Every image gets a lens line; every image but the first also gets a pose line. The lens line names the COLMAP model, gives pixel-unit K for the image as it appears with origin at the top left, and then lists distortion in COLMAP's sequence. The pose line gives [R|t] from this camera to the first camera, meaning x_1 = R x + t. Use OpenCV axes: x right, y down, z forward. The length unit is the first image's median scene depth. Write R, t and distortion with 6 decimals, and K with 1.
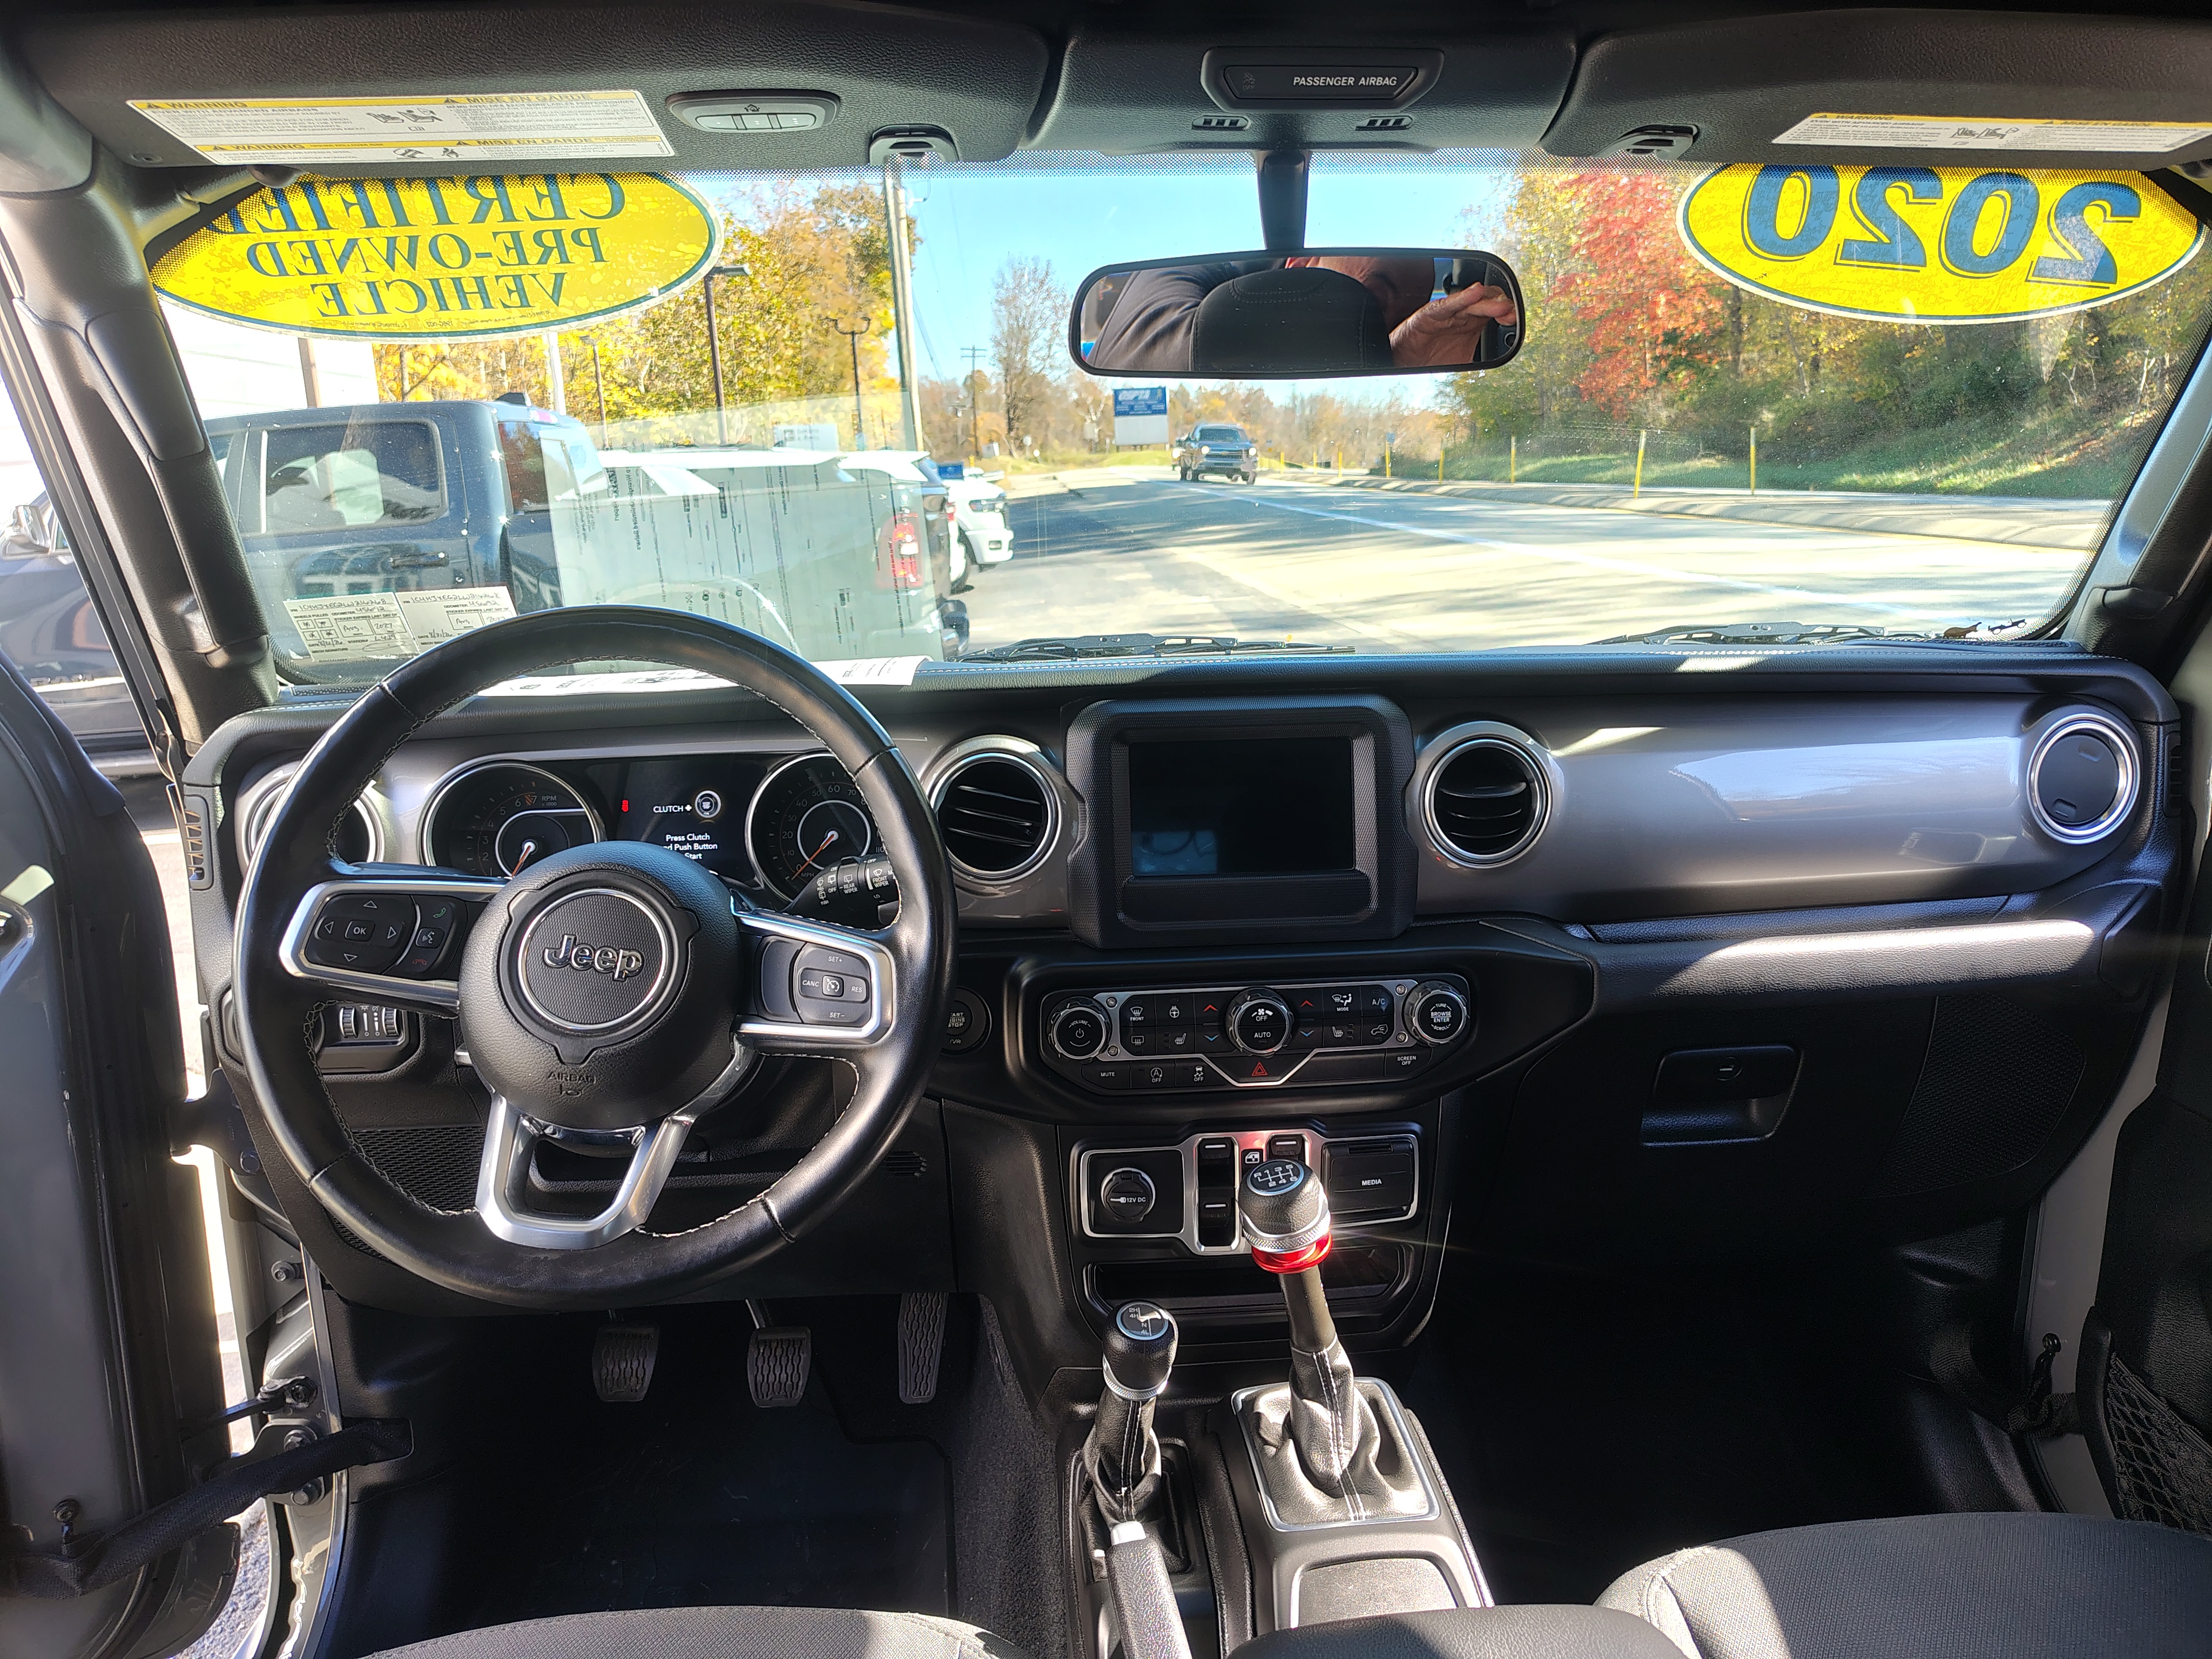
lens RADIAL K [[1539.1, 0, 1127.0], [0, 1539.1, 832.2], [0, 0, 1]] dist [0.034129, -0.029310]
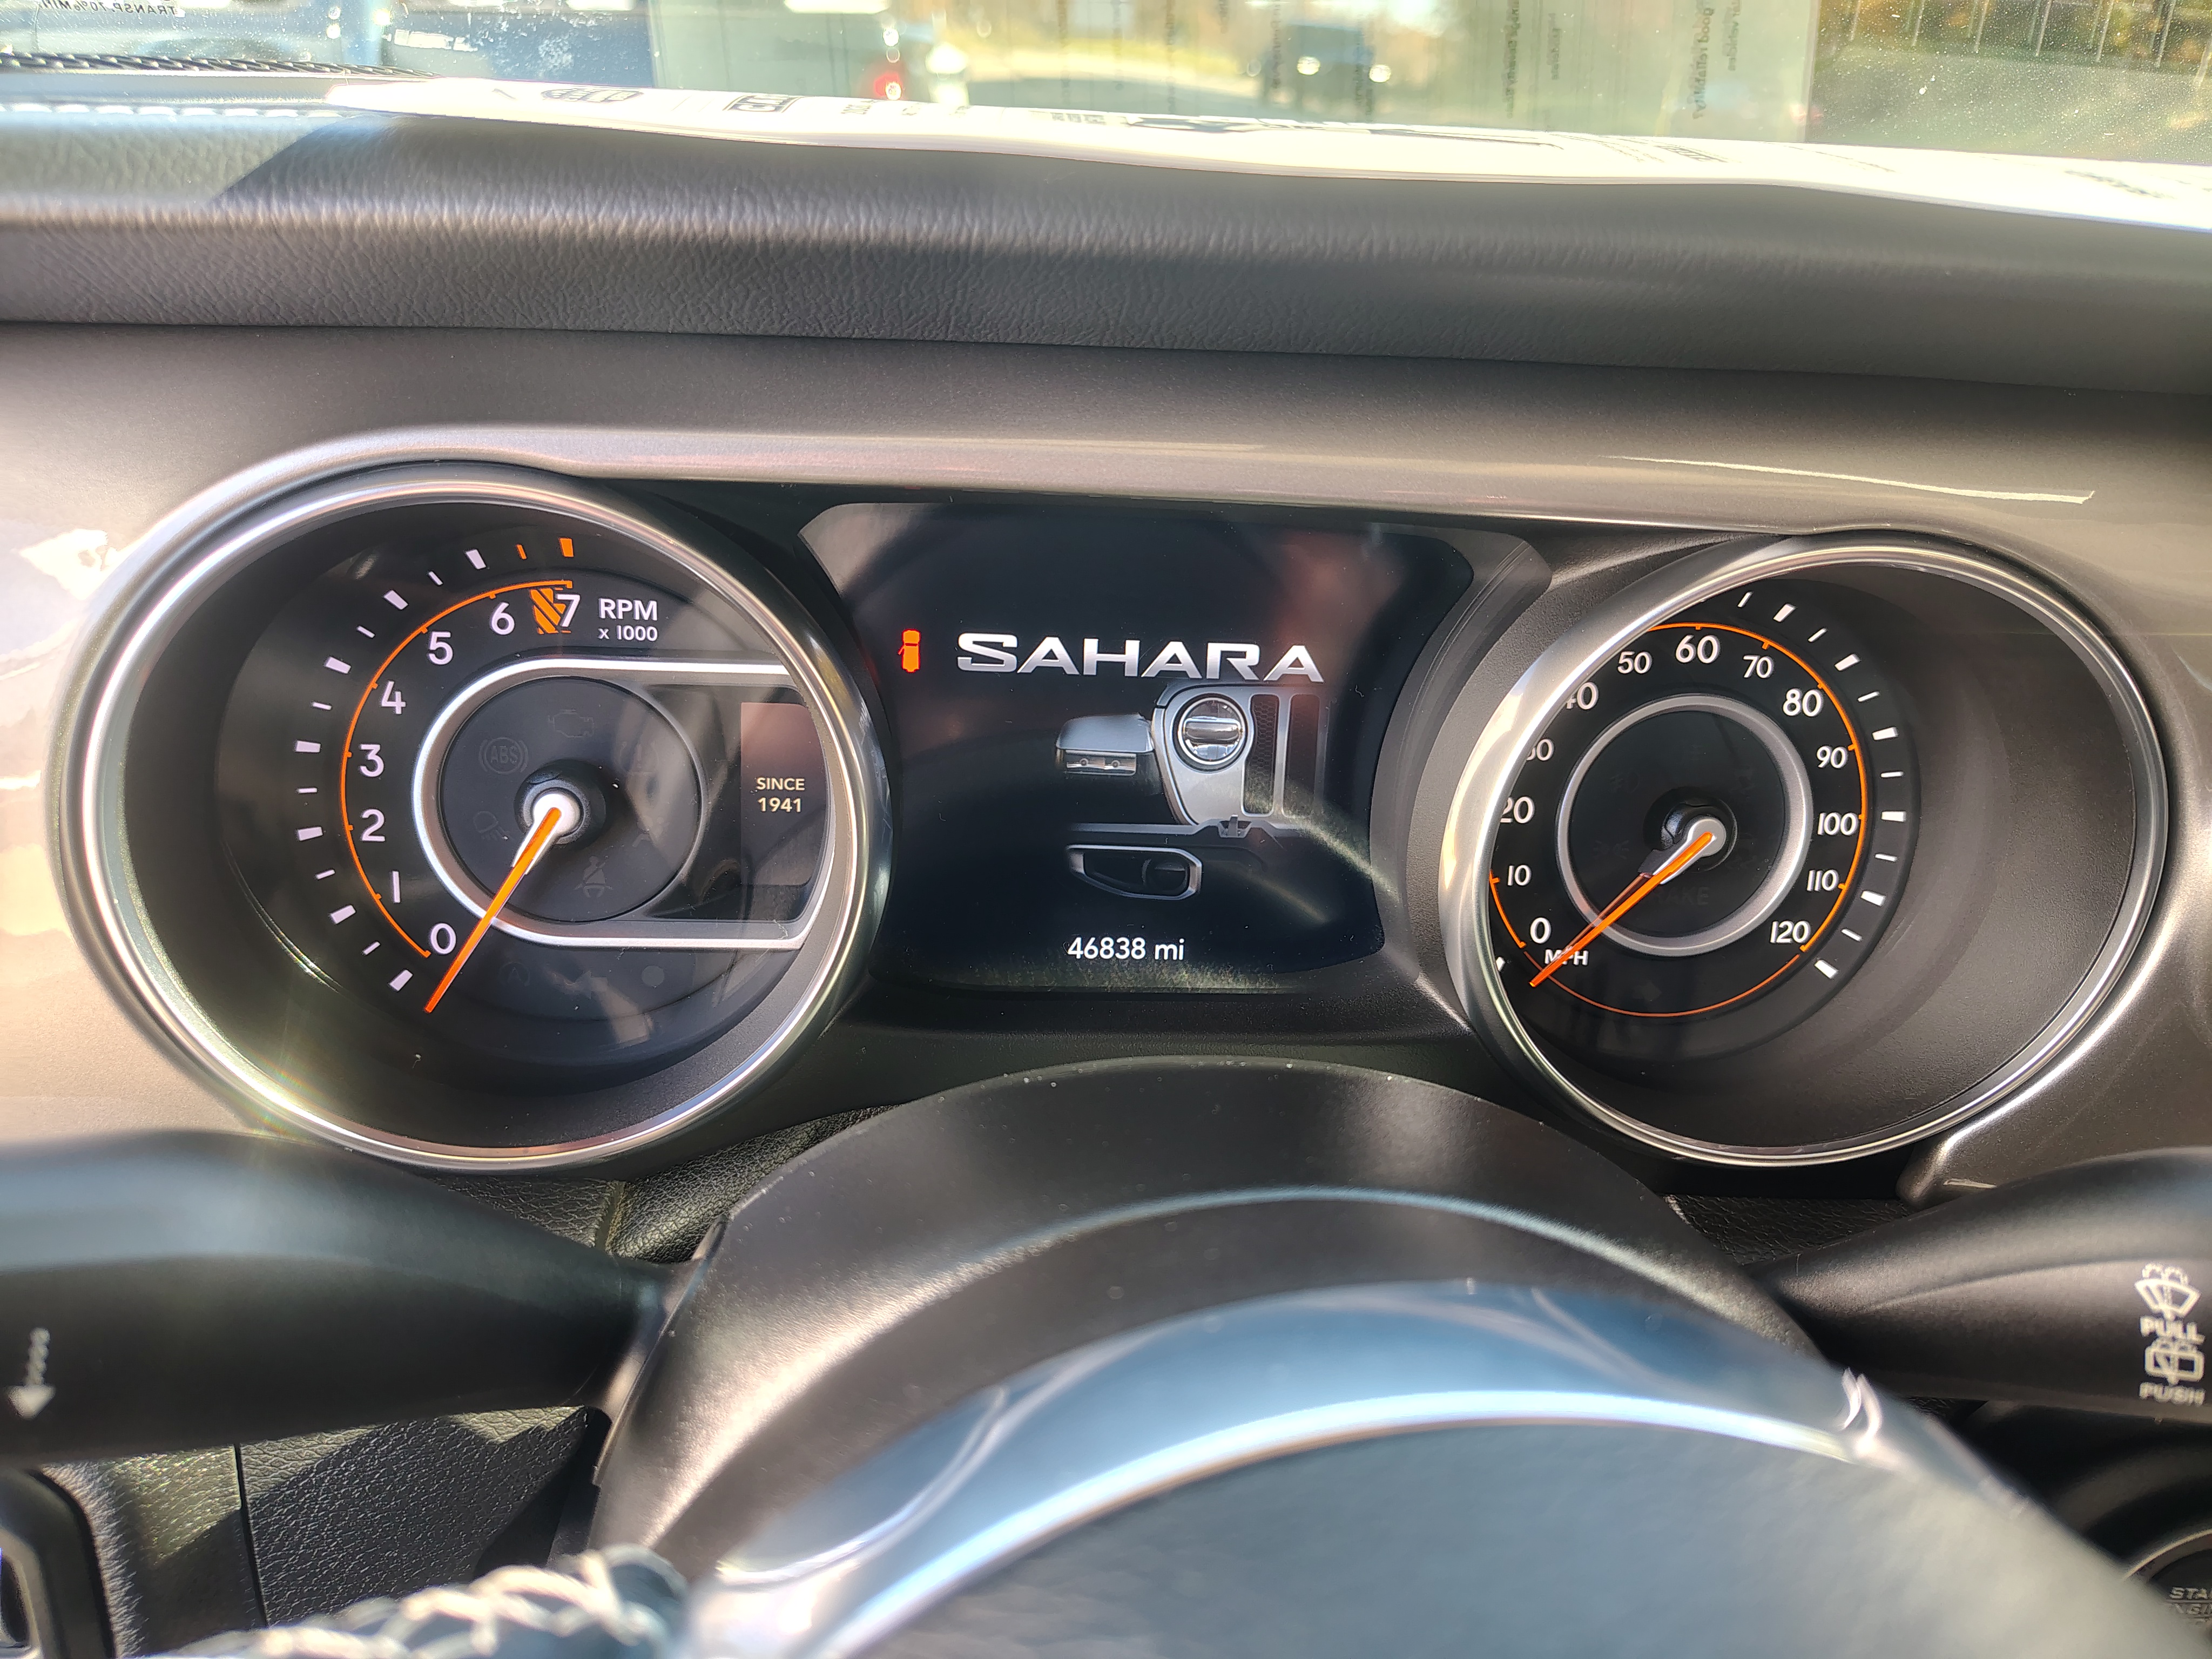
lens RADIAL K [[1535.6, 0, 1110.6], [0, 1535.6, 820.2], [0, 0, 1]] dist [0.056370, -0.073601]
pose [[0.995488, 0.072692, 0.060994, -0.323821], [-0.084215, 0.973006, 0.214867, -0.050964], [-0.043728, -0.219034, 0.974737, 0.781515]]
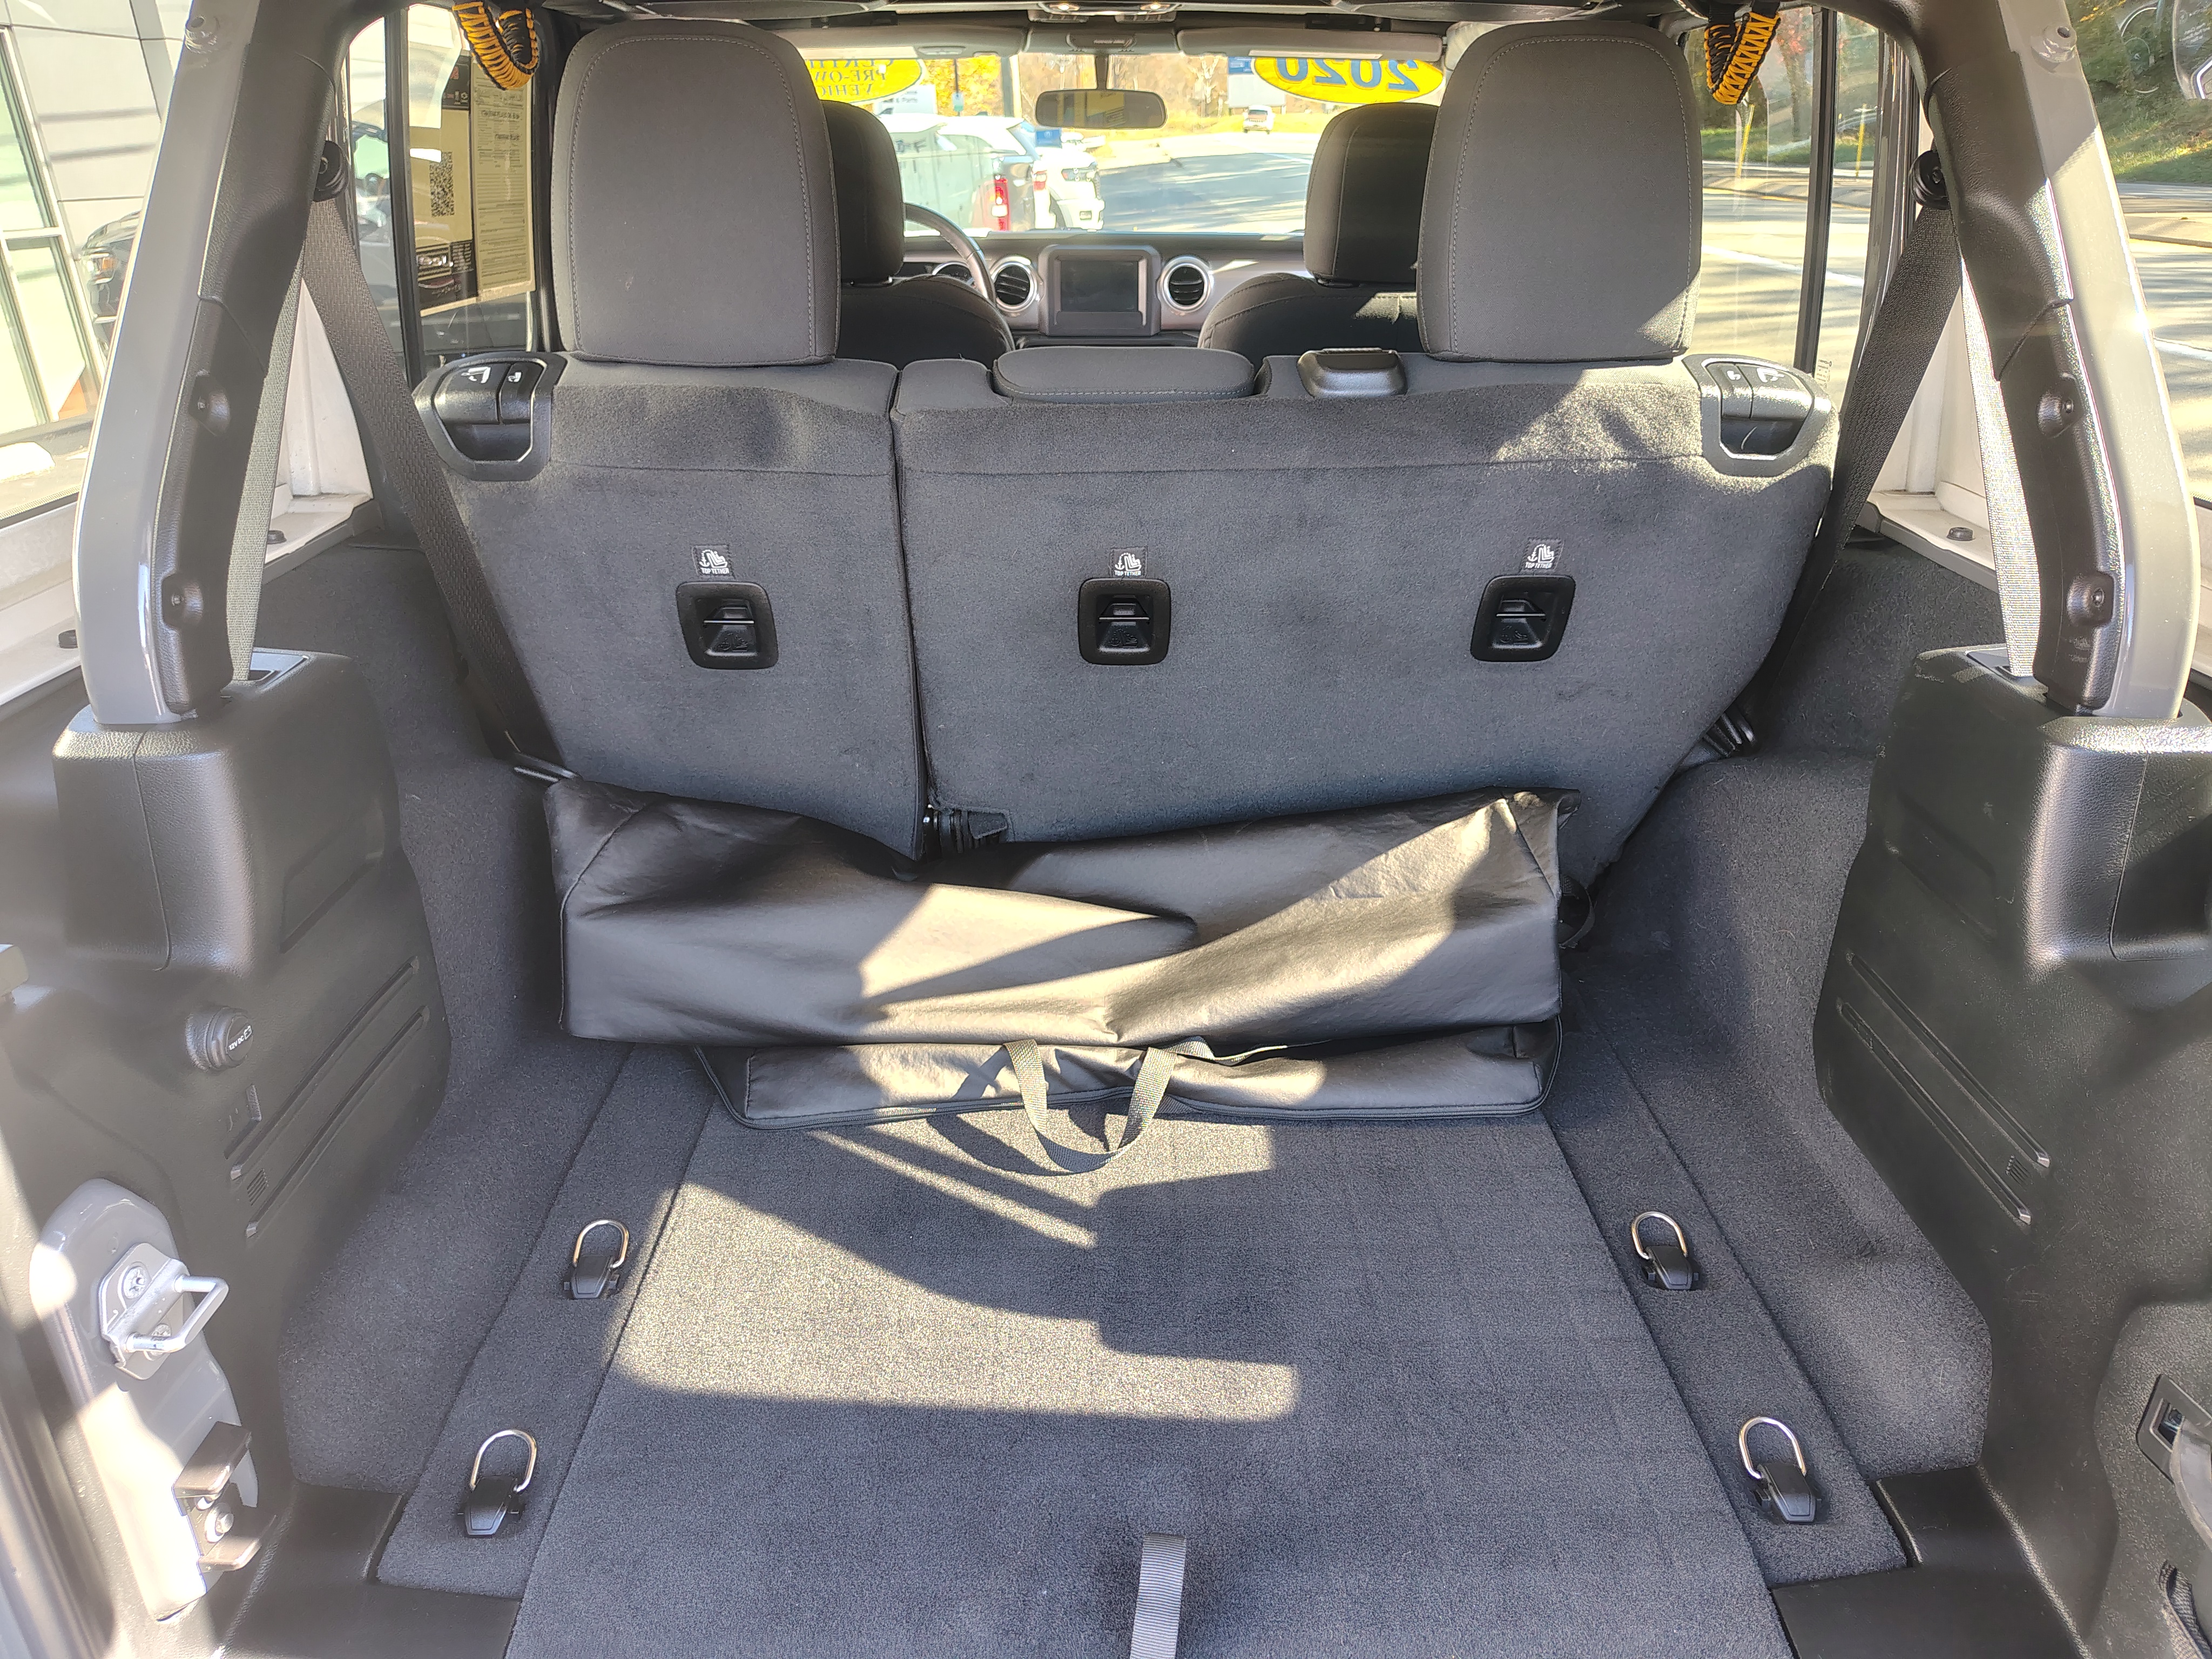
lens RADIAL K [[1523.2, 0, 1108.4], [0, 1523.2, 854.9], [0, 0, 1]] dist [0.027789, -0.025807]
pose [[0.996941, 0.045008, -0.063893, 0.322209], [-0.030808, 0.977647, 0.207983, 0.426717], [0.071826, -0.205378, 0.976044, -1.990328]]
